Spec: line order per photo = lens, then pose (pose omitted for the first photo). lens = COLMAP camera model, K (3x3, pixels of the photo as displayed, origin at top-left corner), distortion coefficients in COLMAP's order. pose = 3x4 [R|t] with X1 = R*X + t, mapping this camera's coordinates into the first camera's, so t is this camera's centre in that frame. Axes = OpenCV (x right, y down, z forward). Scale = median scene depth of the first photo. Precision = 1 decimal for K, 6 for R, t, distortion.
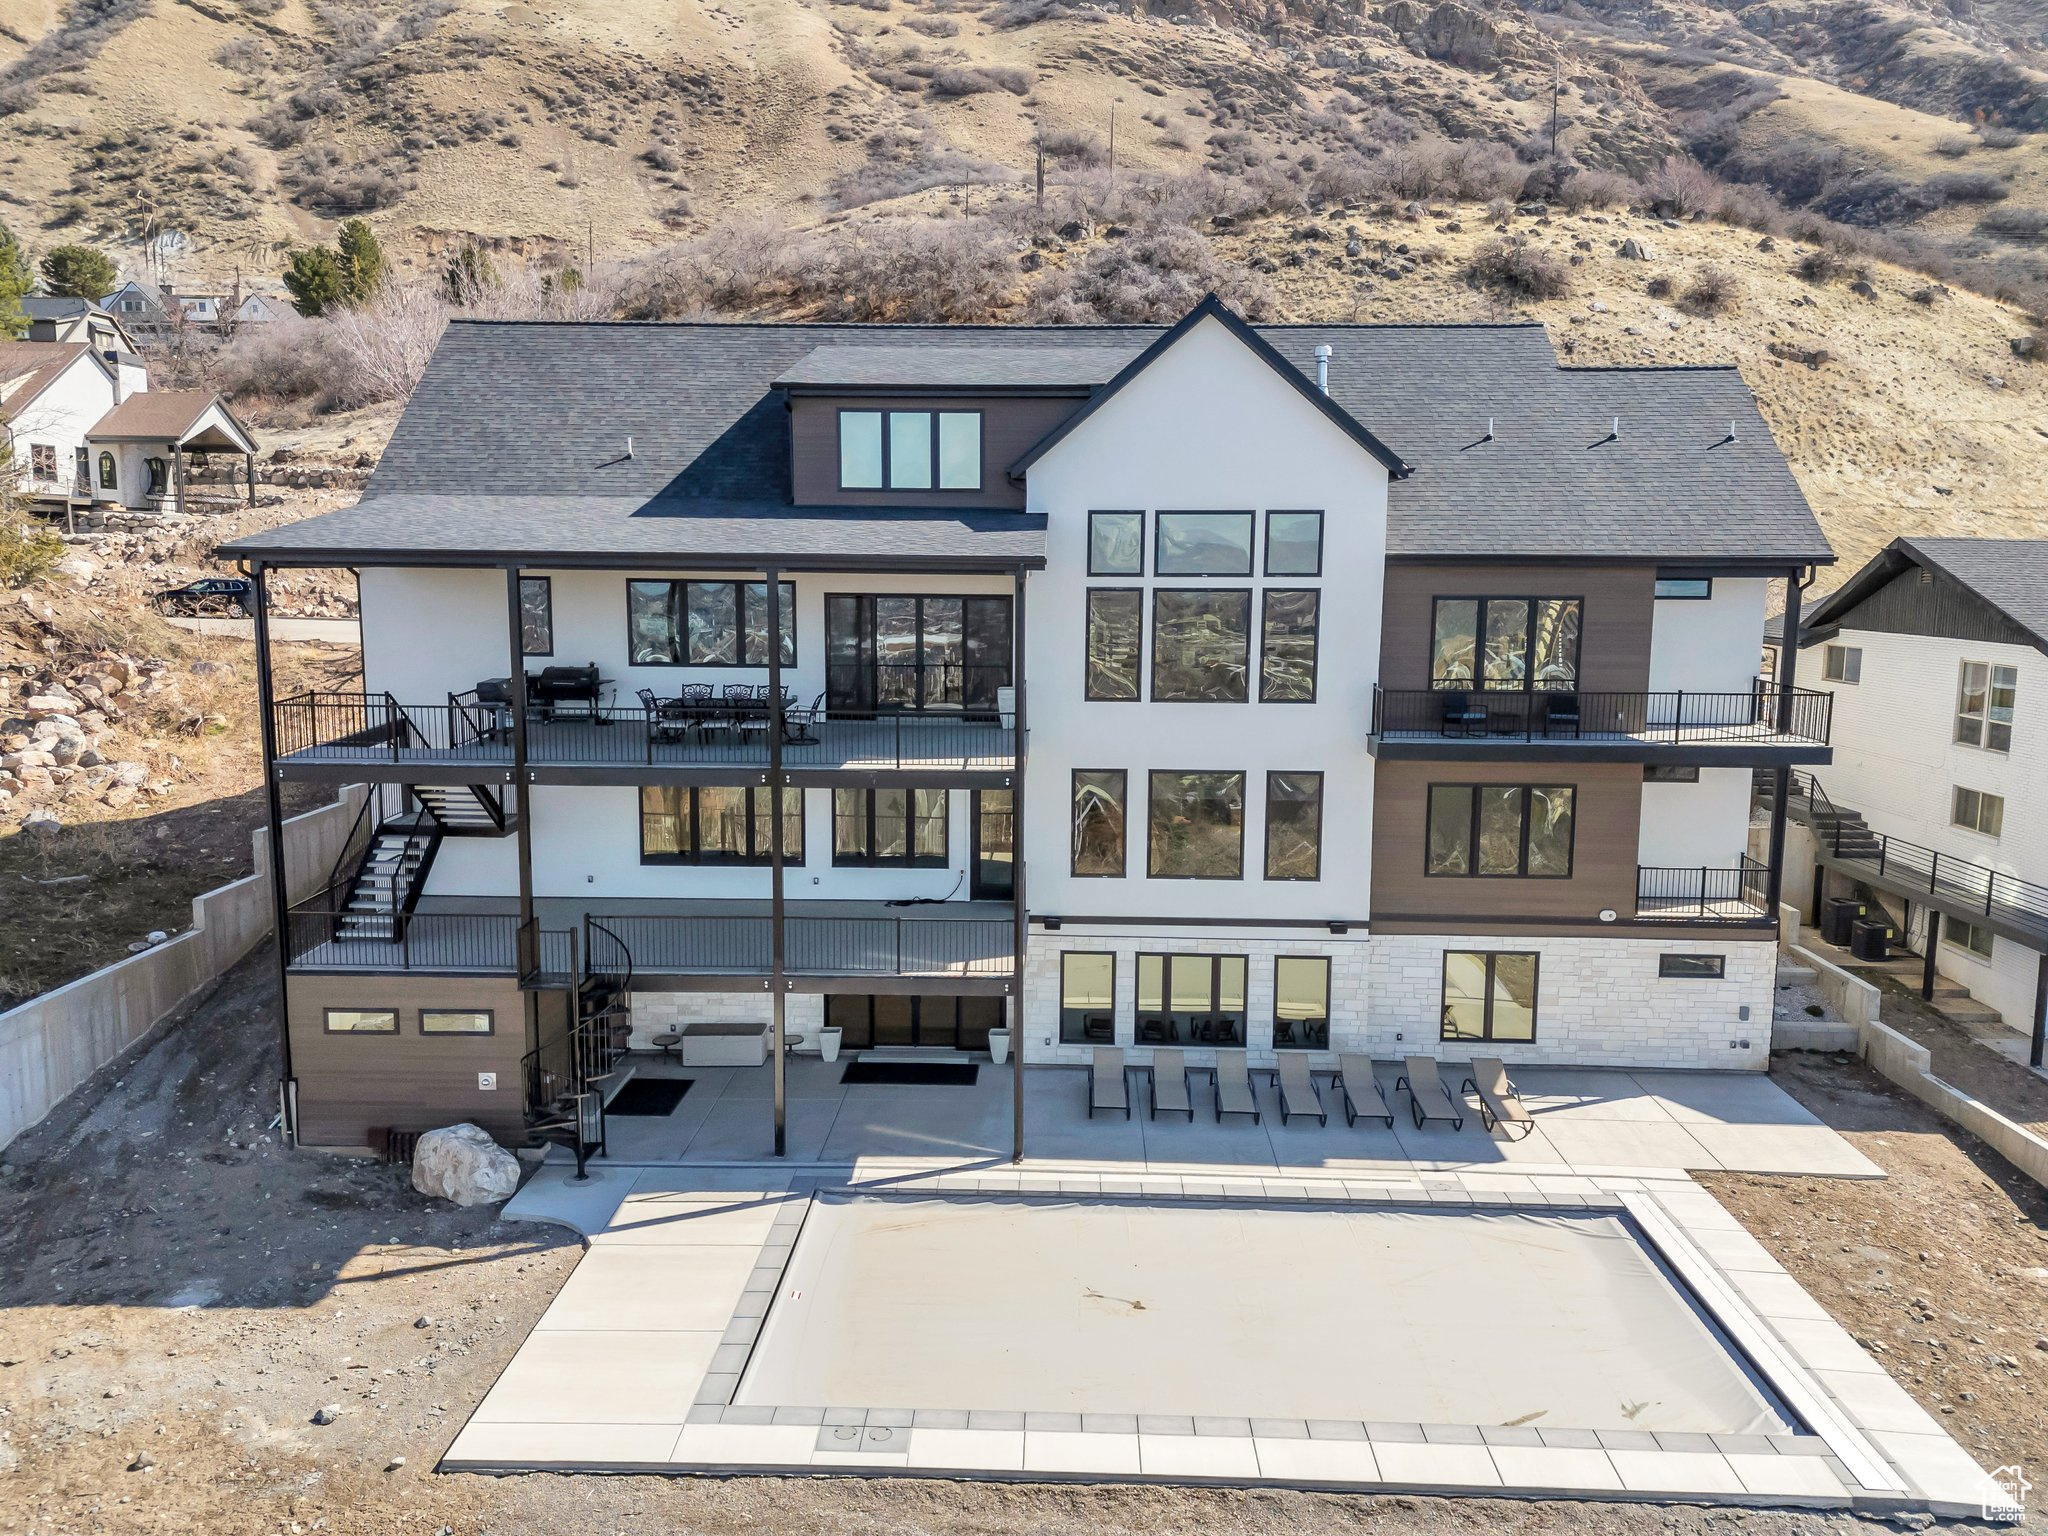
lens RADIAL K [[1490.7, 0, 1021.3], [0, 1490.7, 757.1], [0, 0, 1]] dist [0.088314, -0.080657]
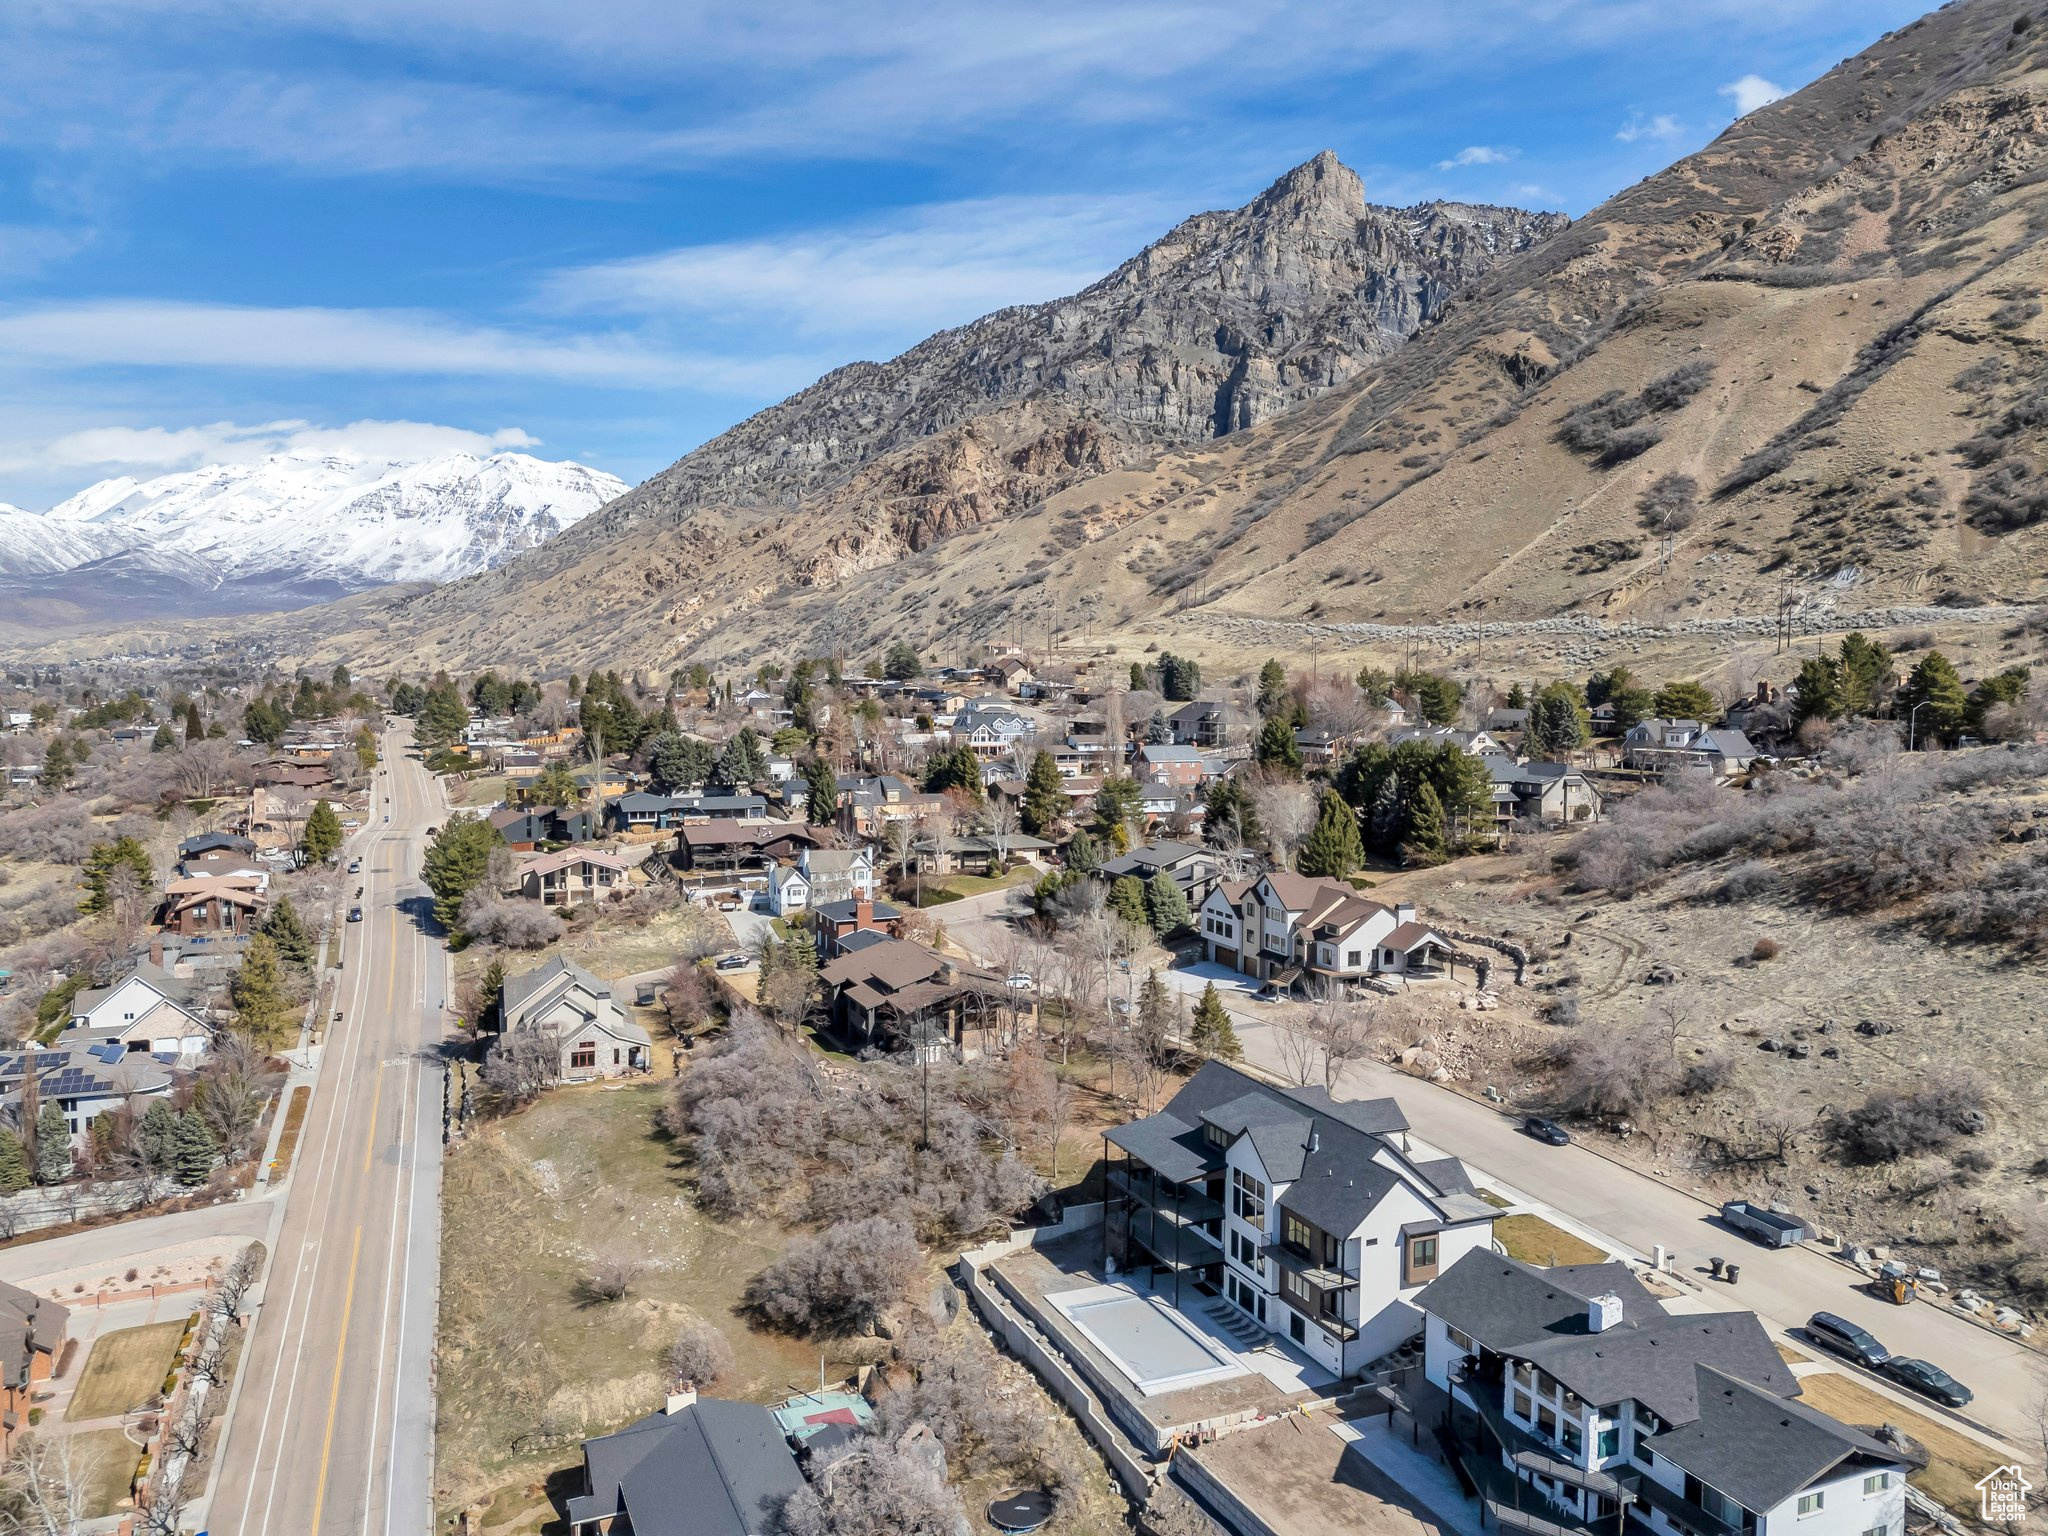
lens RADIAL K [[1490.7, 0, 1028.6], [0, 1490.7, 767.3], [0, 0, 1]] dist [0.088314, -0.080657]
pose [[0.425531, 0.056467, -0.903180, 2.622657], [-0.127106, 0.991887, 0.002127, -0.898765], [0.895973, 0.113894, 0.429256, -1.064433]]
